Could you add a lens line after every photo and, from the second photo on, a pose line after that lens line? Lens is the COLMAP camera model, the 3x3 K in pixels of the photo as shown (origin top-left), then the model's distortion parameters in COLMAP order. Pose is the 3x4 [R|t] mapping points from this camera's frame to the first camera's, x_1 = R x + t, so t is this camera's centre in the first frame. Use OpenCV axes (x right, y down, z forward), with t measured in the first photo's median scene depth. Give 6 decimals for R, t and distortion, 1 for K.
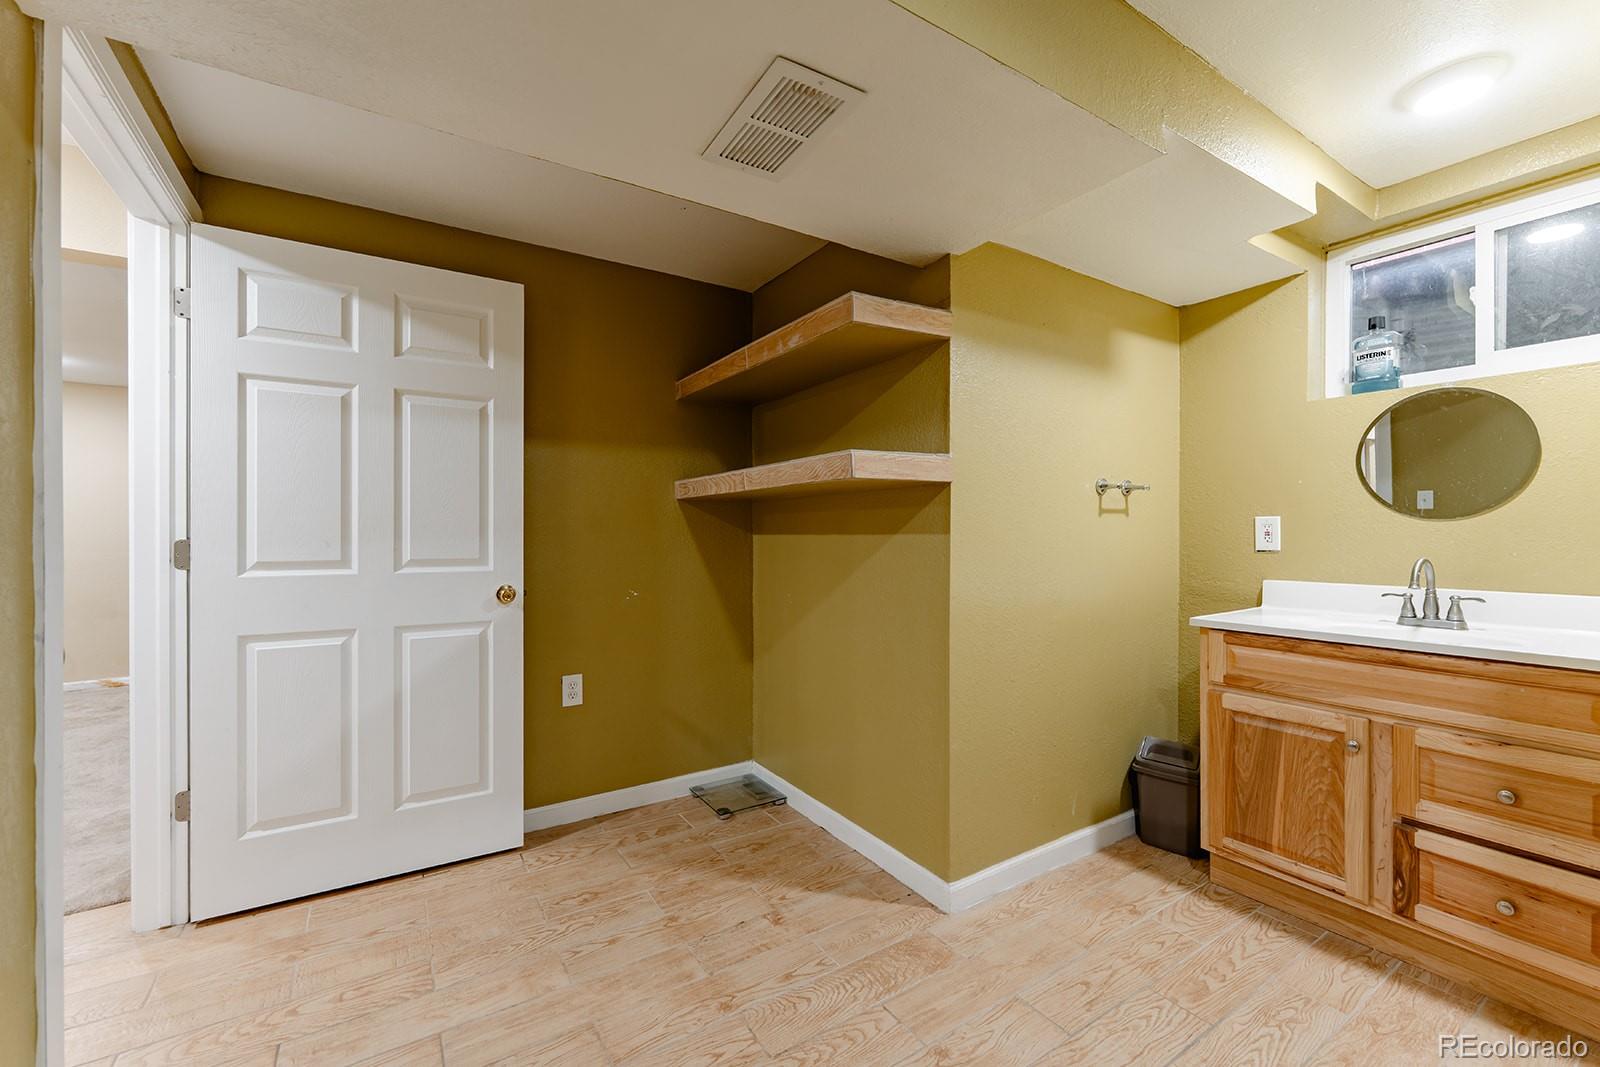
lens RADIAL K [[639.9, 0, 798.2], [0, 639.9, 535.9], [0, 0, 1]] dist [-0.003929, 0.000277]
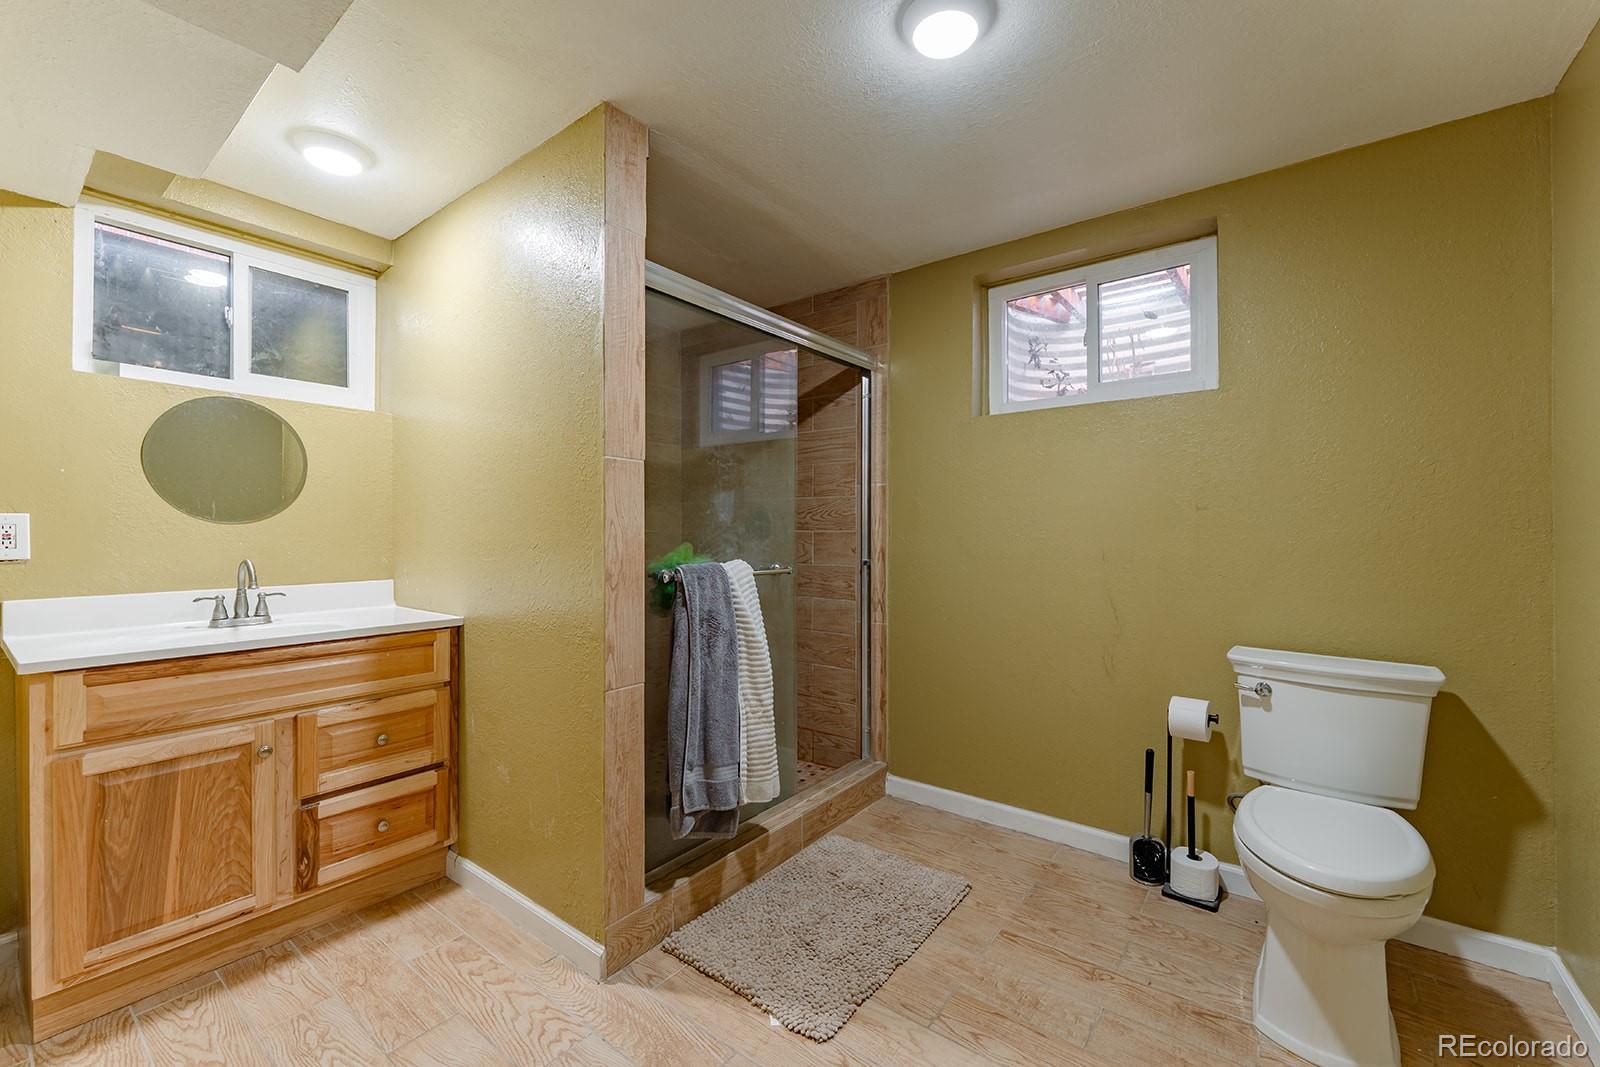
lens RADIAL K [[639.9, 0, 799.2], [0, 639.9, 526.7], [0, 0, 1]] dist [-0.003929, 0.000277]
pose [[-0.336197, 0.010262, 0.941736, -0.319950], [0.004637, 0.999947, -0.009241, -0.004943], [-0.941780, 0.001260, -0.336227, 0.518265]]
